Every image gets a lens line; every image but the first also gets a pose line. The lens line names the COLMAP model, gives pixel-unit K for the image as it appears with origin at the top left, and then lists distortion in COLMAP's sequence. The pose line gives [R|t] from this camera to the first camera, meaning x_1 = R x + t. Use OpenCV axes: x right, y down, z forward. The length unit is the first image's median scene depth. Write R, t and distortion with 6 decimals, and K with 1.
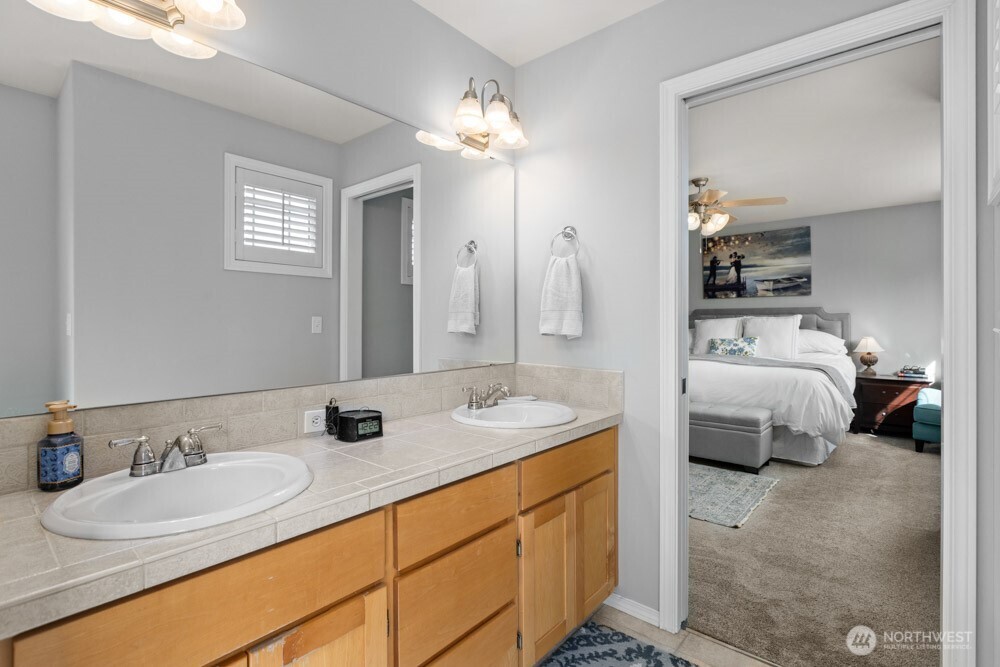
lens RADIAL K [[479.5, 0, 496.1], [0, 479.5, 320.2], [0, 0, 1]] dist [-0.000131, 0.000607]
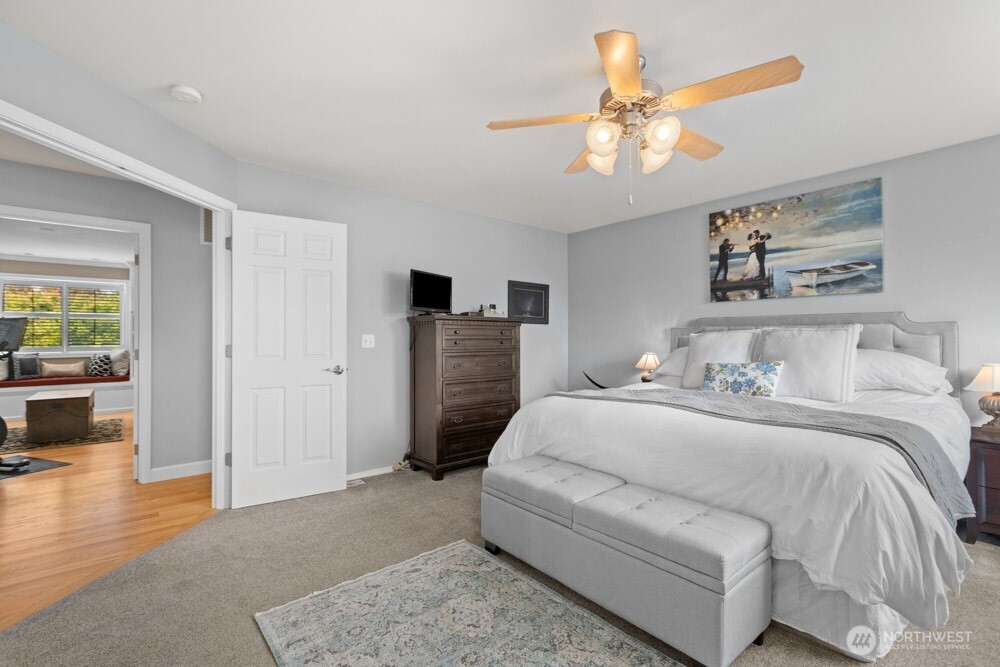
lens RADIAL K [[456.3, 0, 497.0], [0, 456.3, 335.0], [0, 0, 1]] dist [0.007145, -0.001968]
pose [[0.989092, 0.000445, -0.147298, 0.261073], [-0.000465, 1.000000, -0.000096, 0.001763], [0.147298, 0.000164, 0.989092, 0.358270]]
